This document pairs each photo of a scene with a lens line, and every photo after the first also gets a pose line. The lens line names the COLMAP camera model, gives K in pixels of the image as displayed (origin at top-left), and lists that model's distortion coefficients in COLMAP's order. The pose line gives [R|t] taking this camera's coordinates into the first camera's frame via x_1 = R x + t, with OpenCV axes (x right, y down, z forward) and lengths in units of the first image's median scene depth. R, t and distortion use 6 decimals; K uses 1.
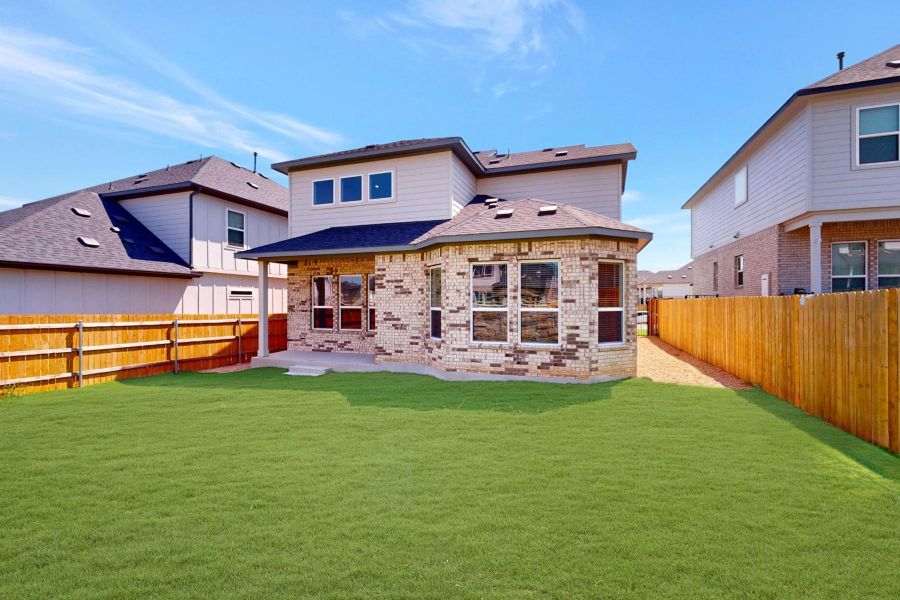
lens RADIAL K [[393.8, 0, 450.0], [0, 393.8, 300.0], [0, 0, 1]] dist [0.001957, -0.000023]
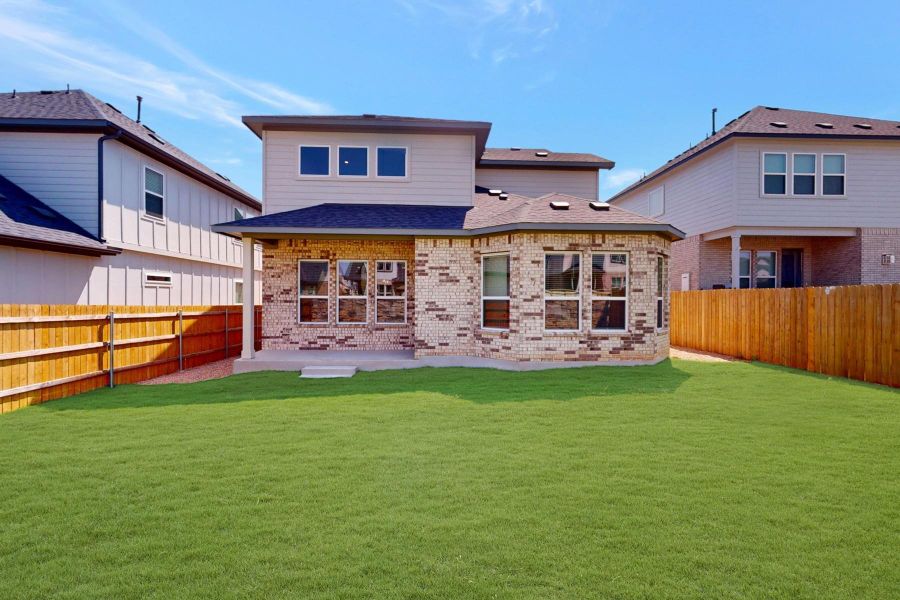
lens RADIAL K [[391.8, 0, 451.9], [0, 391.8, 299.4], [0, 0, 1]] dist [0.000797, 0.000023]
pose [[0.928202, 0.004496, 0.372050, -0.462610], [-0.008071, 0.999935, 0.008052, 0.018152], [-0.371989, -0.010477, 0.928178, 0.141150]]
